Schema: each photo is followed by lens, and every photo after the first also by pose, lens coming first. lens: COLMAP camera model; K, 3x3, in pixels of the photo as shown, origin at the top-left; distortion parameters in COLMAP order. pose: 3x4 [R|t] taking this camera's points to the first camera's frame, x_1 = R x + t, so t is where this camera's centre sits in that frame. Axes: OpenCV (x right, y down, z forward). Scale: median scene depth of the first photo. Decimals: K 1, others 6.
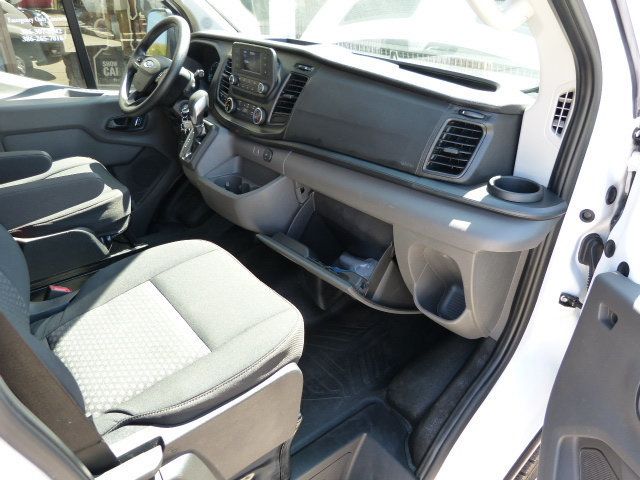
lens RADIAL K [[477.1, 0, 320.2], [0, 477.1, 239.6], [0, 0, 1]] dist [-0.031946, 0.026145]
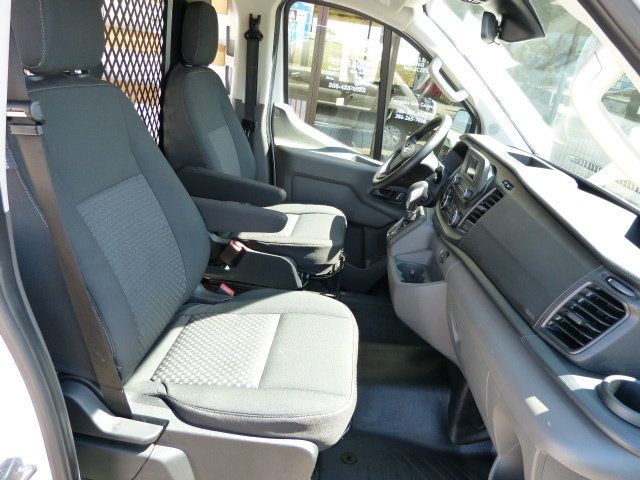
lens RADIAL K [[477.1, 0, 319.6], [0, 477.1, 240.3], [0, 0, 1]] dist [-0.031946, 0.026145]
pose [[0.729553, 0.331924, -0.597979, 0.367212], [-0.435507, 0.899617, -0.031976, -0.085978], [0.527339, 0.283752, 0.800873, 0.091160]]
